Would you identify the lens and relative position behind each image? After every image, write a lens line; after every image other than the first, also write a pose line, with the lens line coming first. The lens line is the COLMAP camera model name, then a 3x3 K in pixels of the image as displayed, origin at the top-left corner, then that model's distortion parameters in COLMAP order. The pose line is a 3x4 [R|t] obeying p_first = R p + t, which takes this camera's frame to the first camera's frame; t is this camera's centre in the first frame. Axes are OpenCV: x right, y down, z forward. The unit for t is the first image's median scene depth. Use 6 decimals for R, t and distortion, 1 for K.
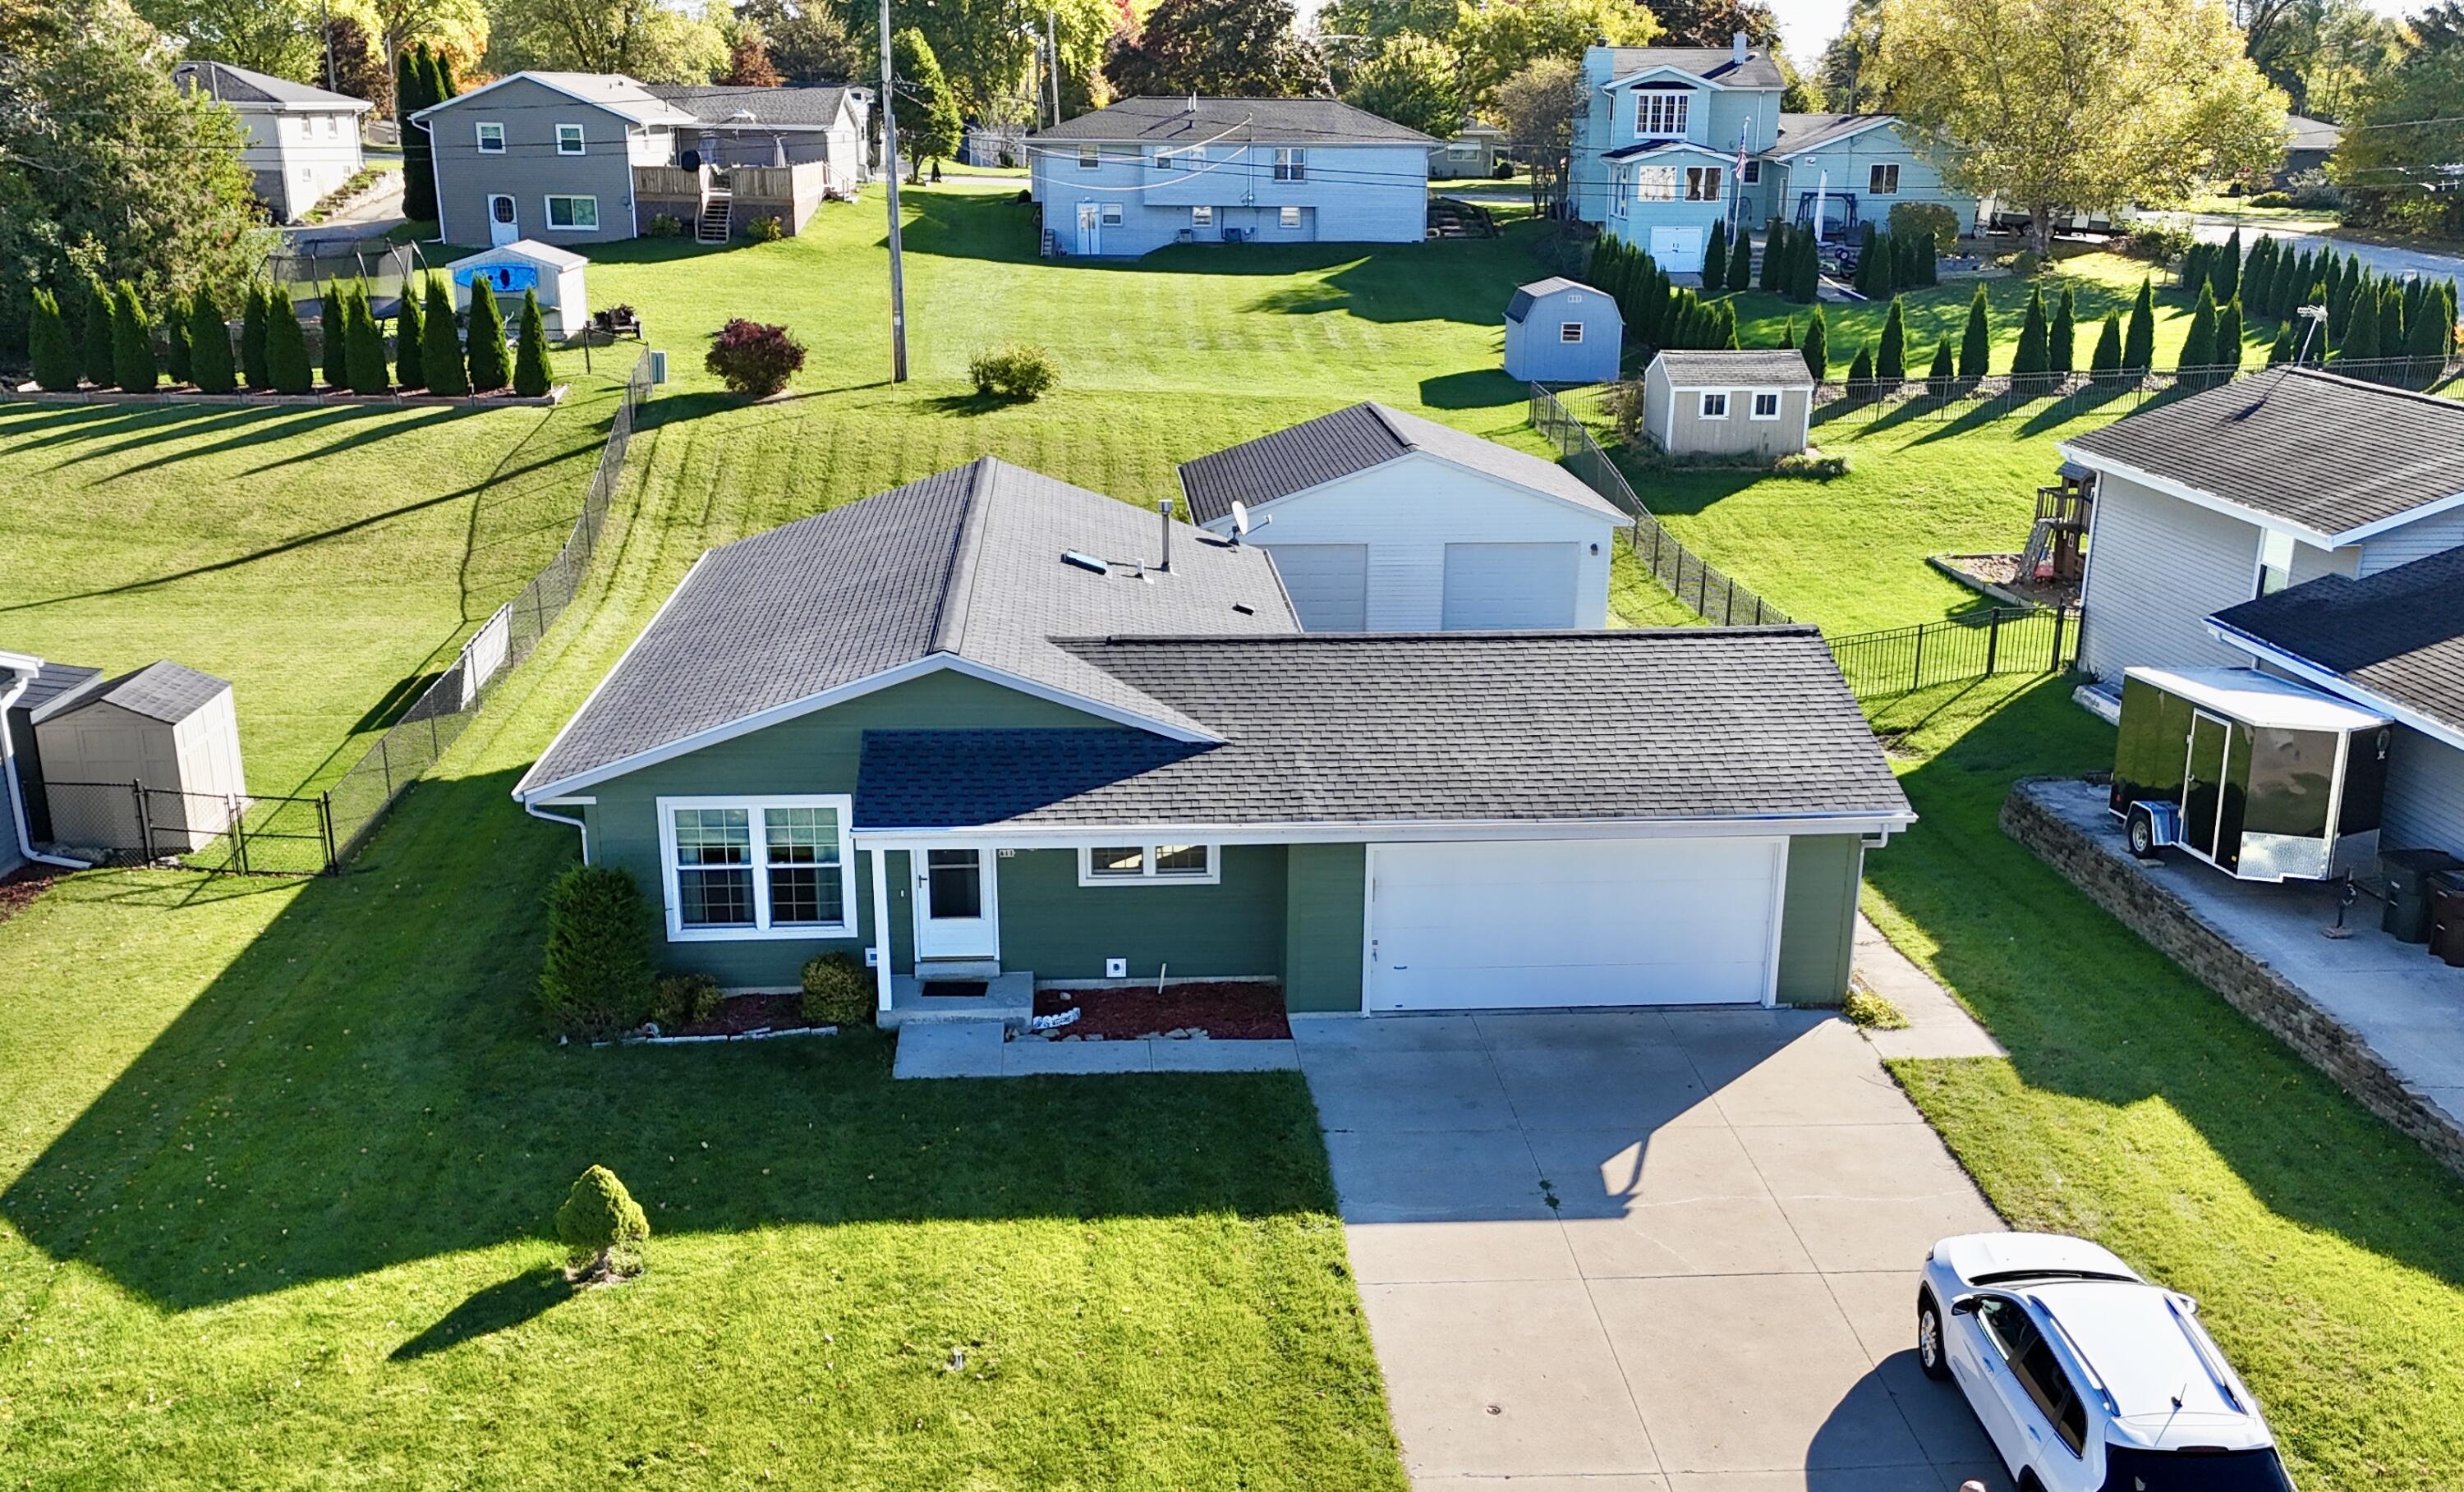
lens RADIAL K [[2260.1, 0, 1254.3], [0, 2260.1, 839.1], [0, 0, 1]] dist [0.092748, -0.130601]
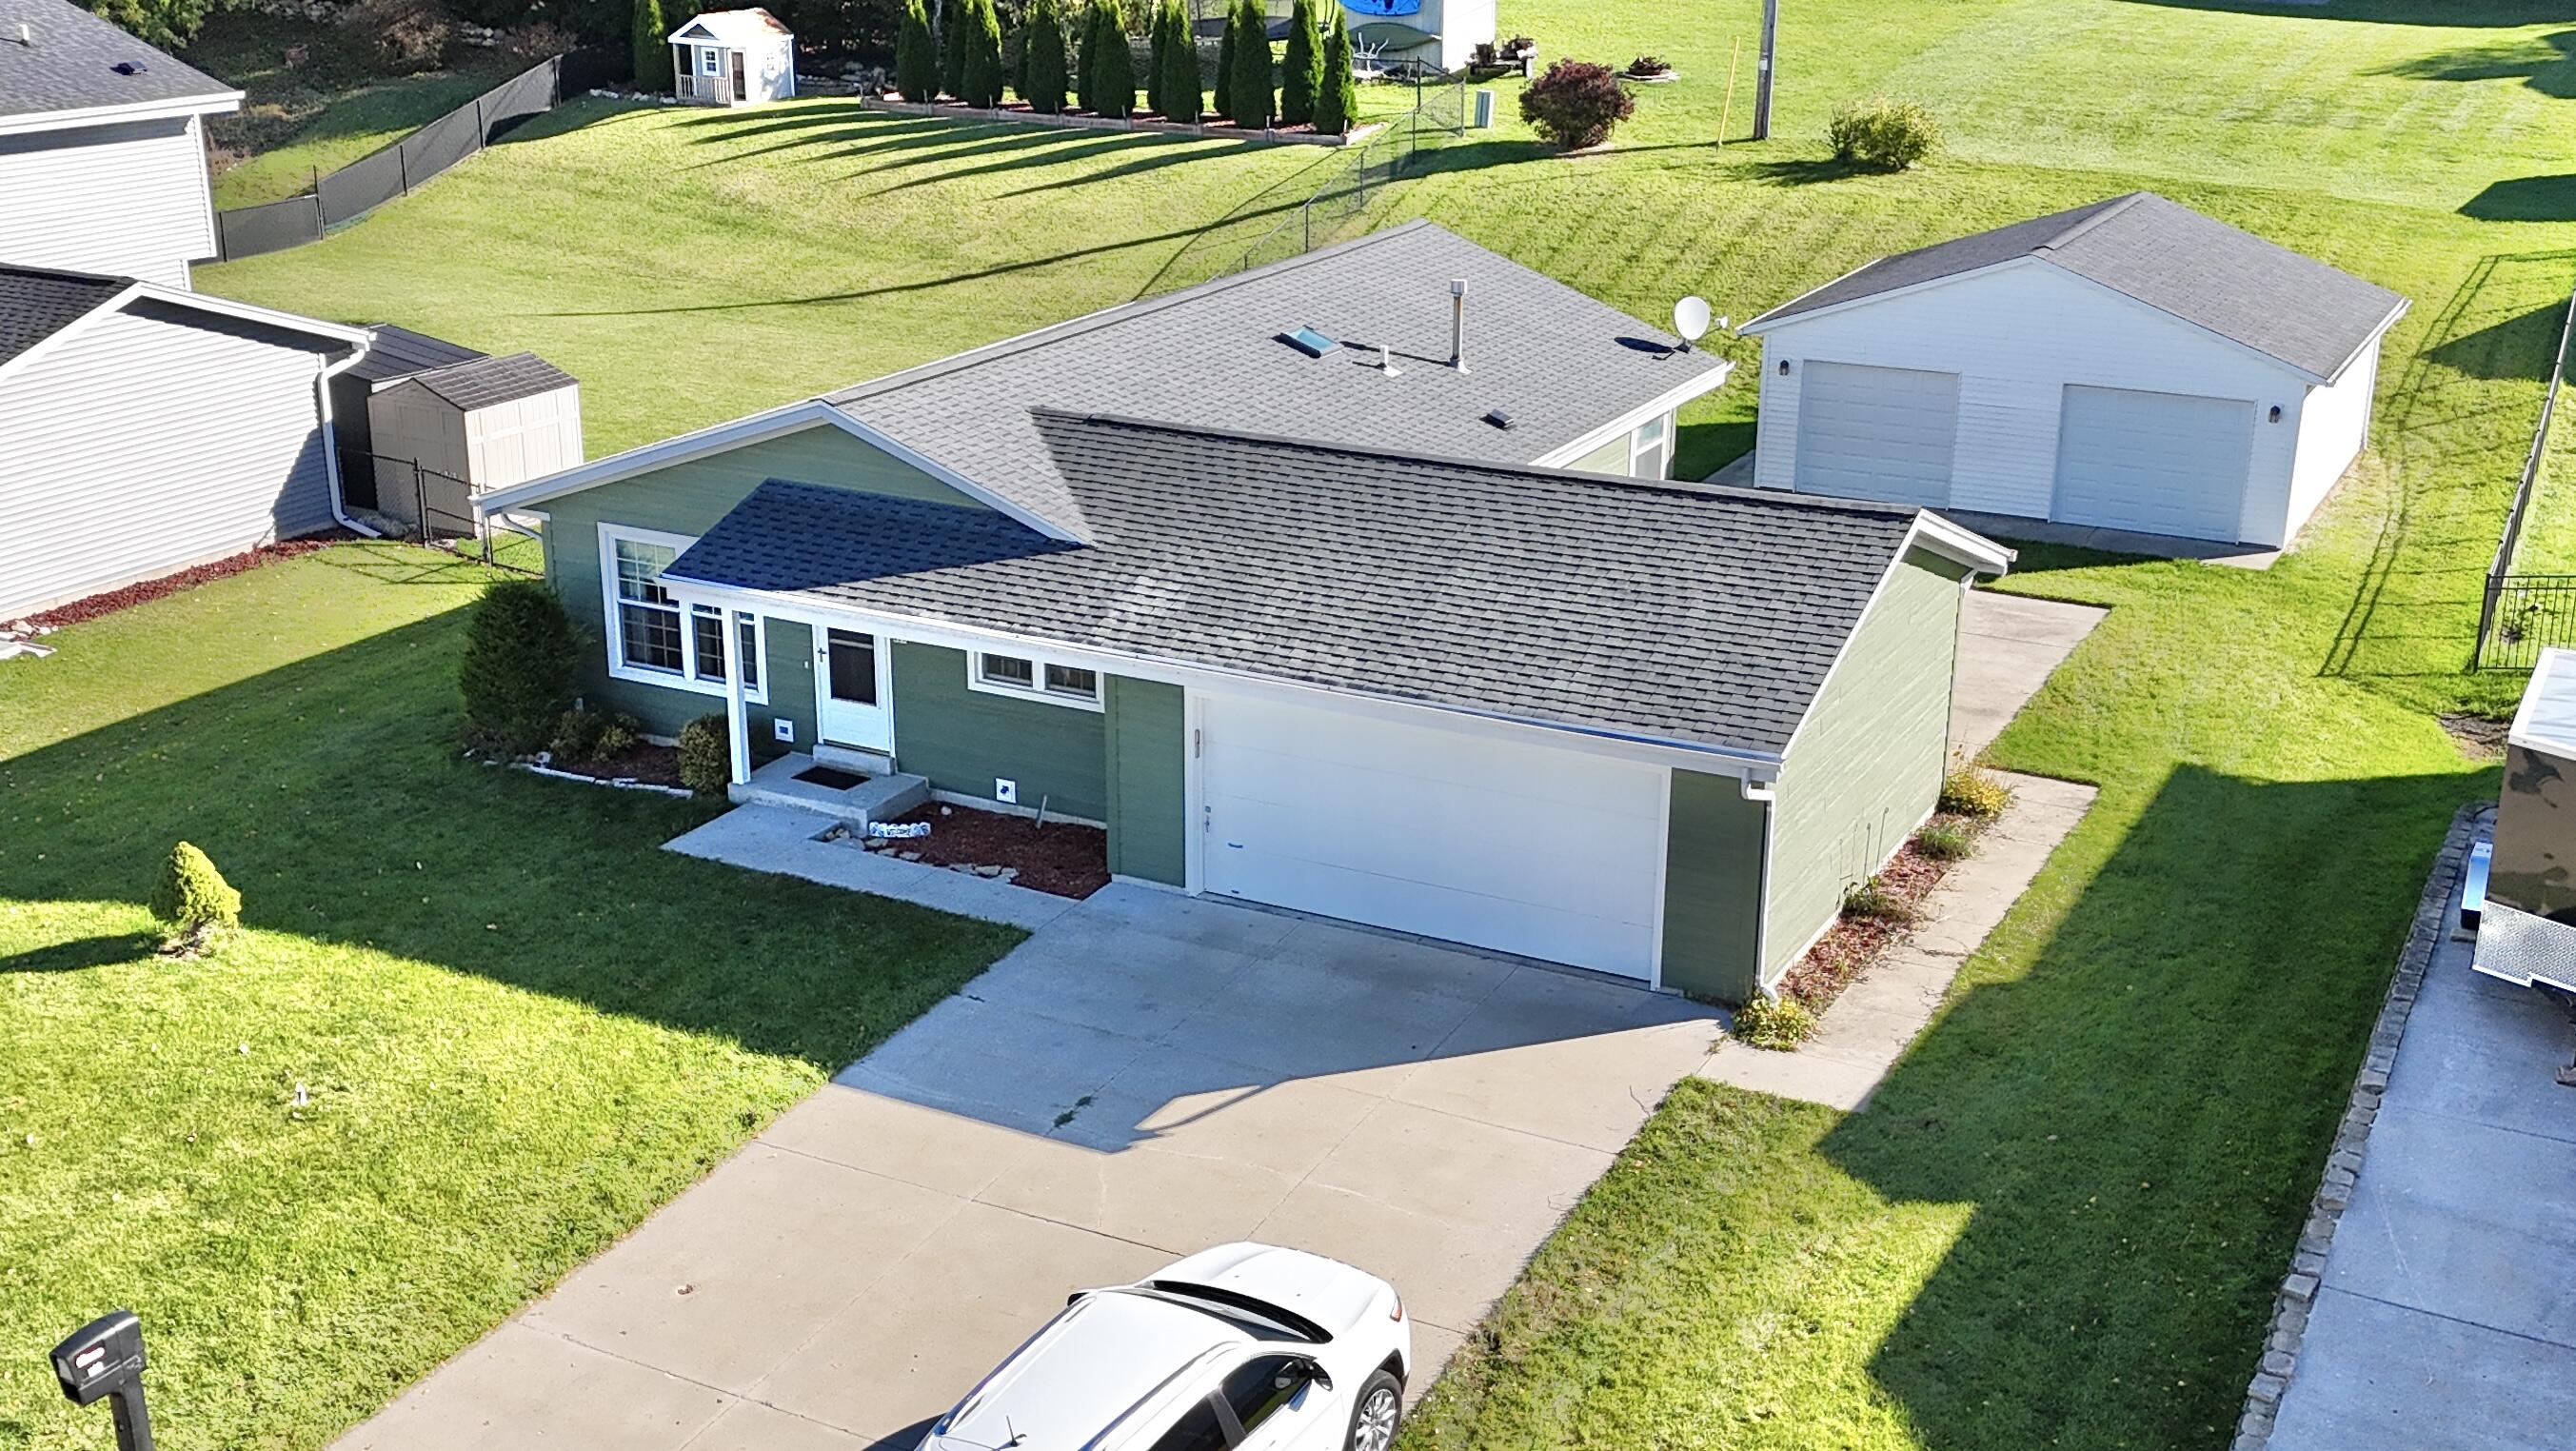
lens RADIAL K [[2833.4, 0, 1288.0], [0, 2833.4, 725.5], [0, 0, 1]] dist [0.088684, -0.123274]
pose [[0.845299, 0.164950, -0.508193, 0.589173], [-0.164112, 0.985329, 0.046845, -0.037017], [0.508465, 0.043802, 0.859968, 0.118228]]
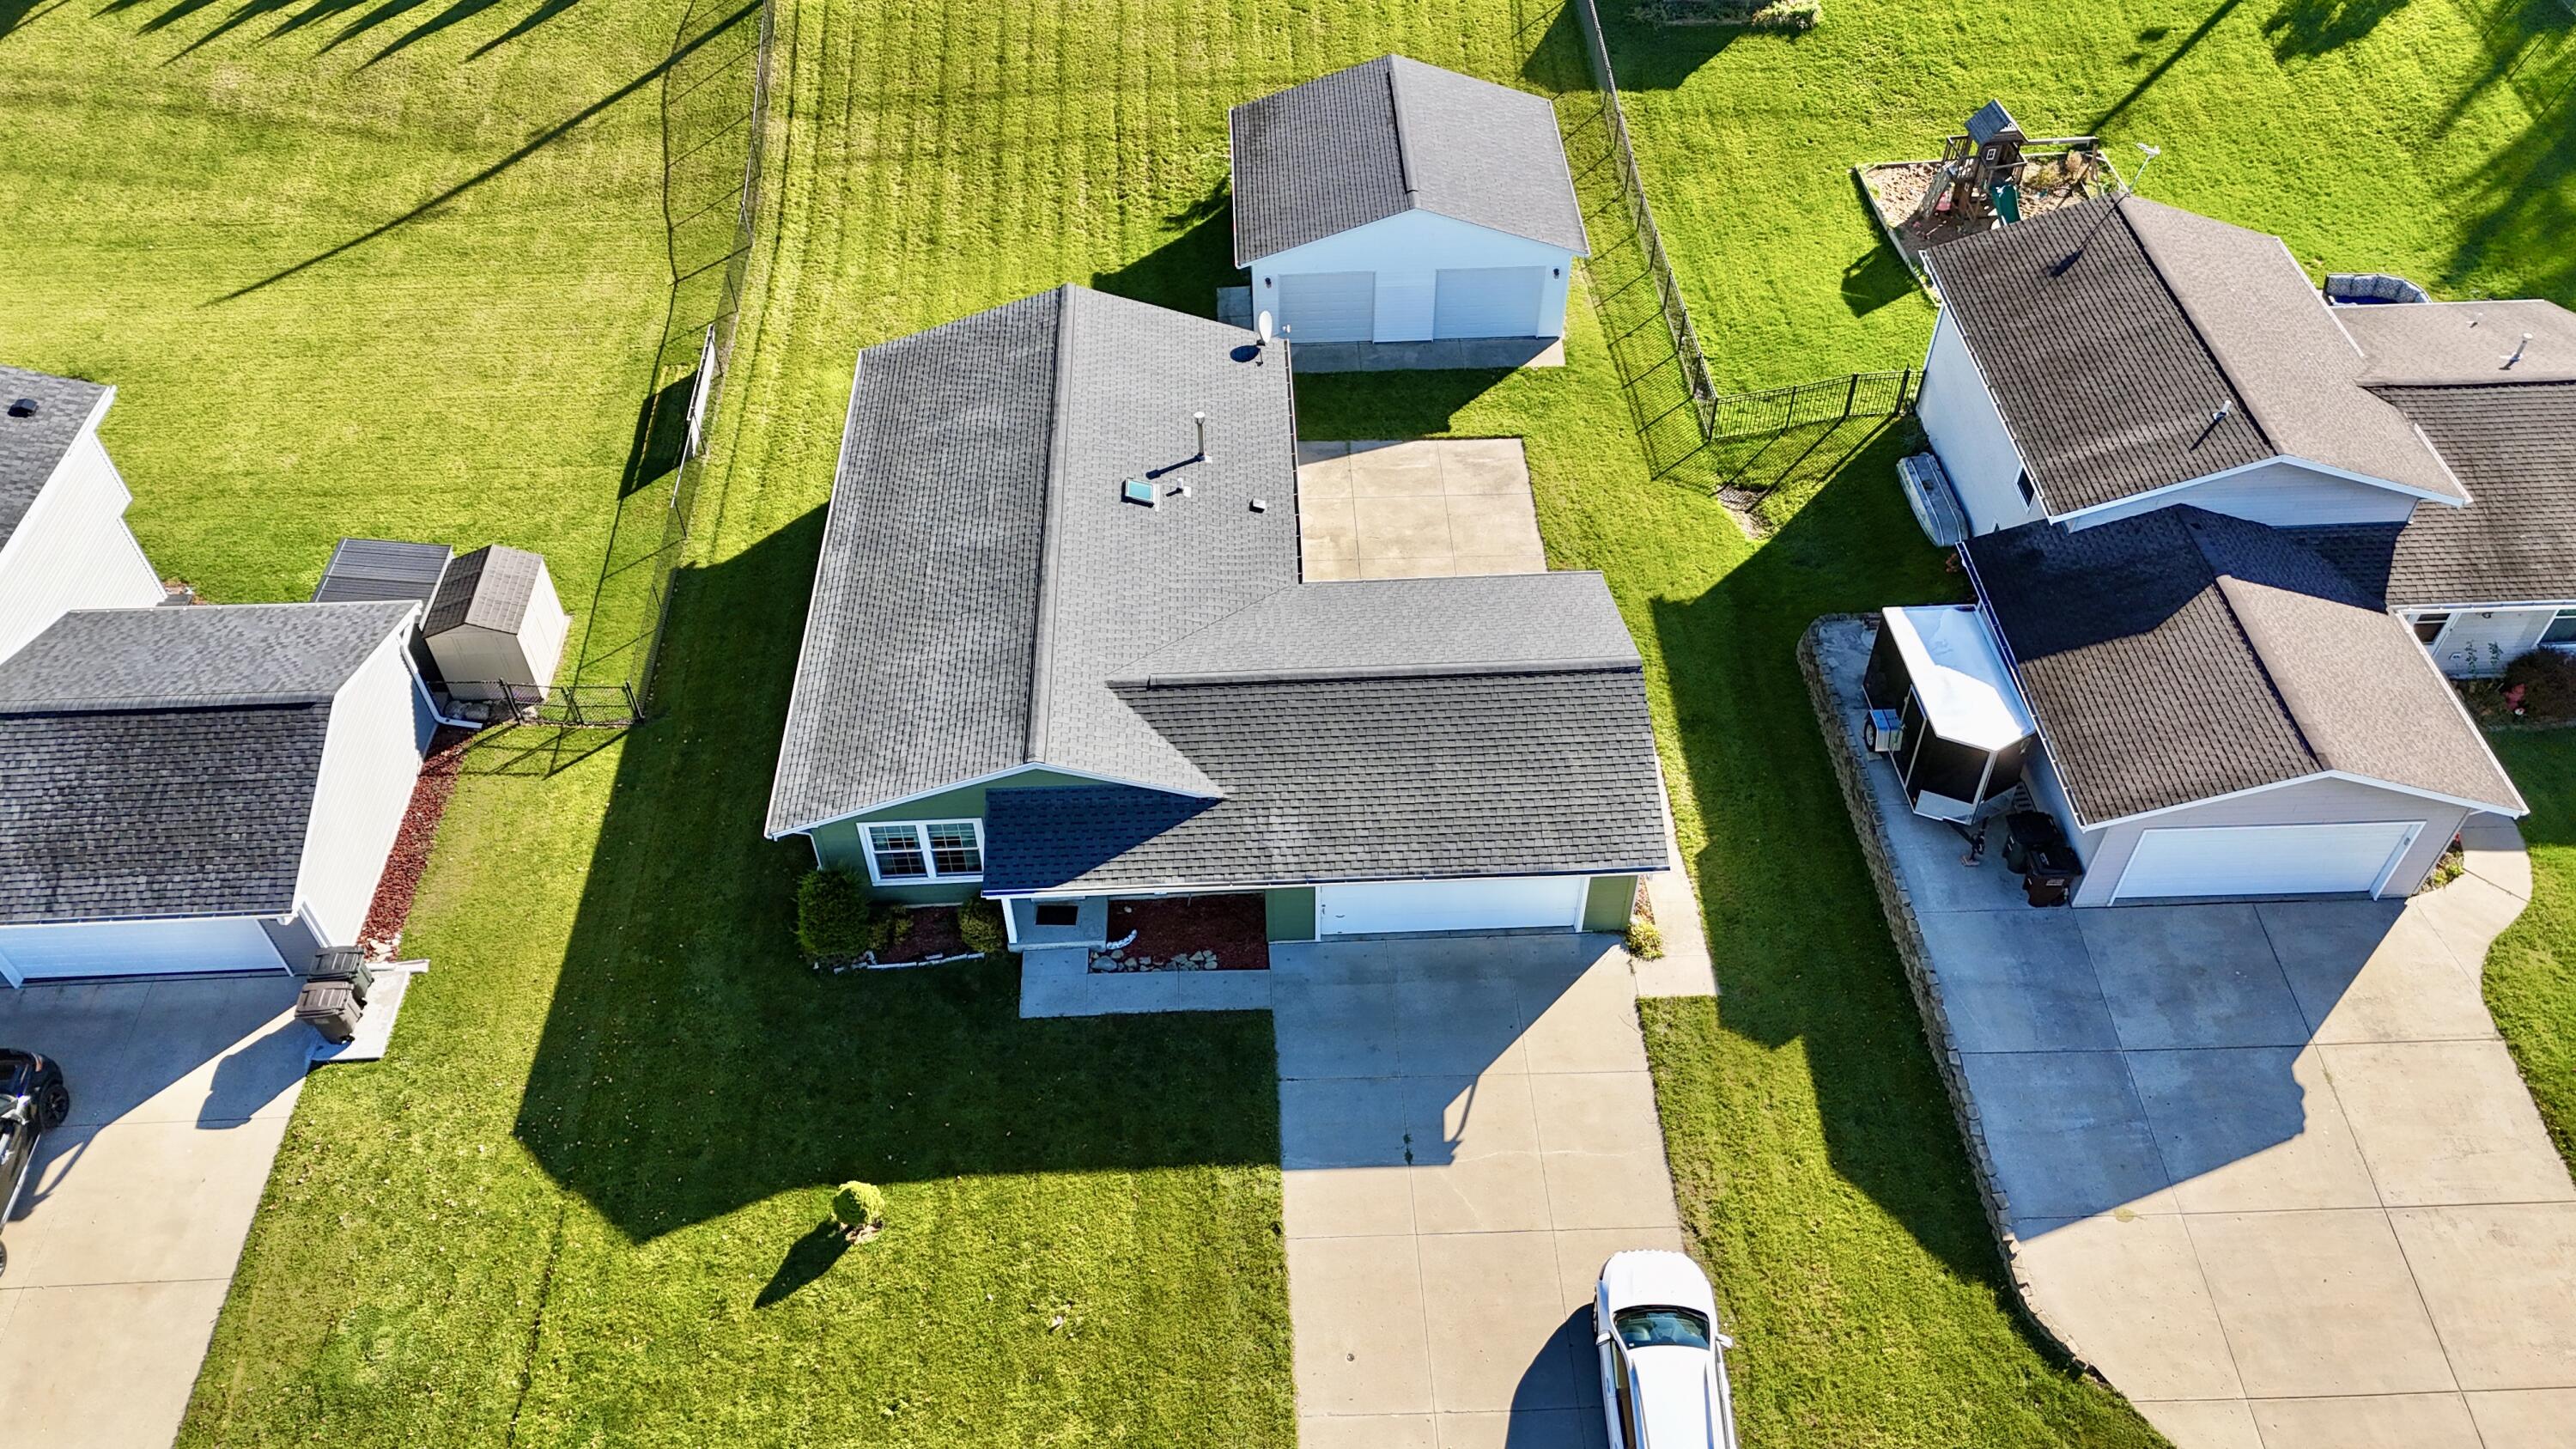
lens RADIAL K [[1899.6, 0, 1288.0], [0, 1899.6, 724.5], [0, 0, 1]] dist [0.051471, -0.027713]
pose [[0.999097, 0.015628, -0.039502, 0.077115], [0.005028, 0.879839, 0.475245, -0.669381], [0.042183, -0.475015, 0.878966, -0.085645]]
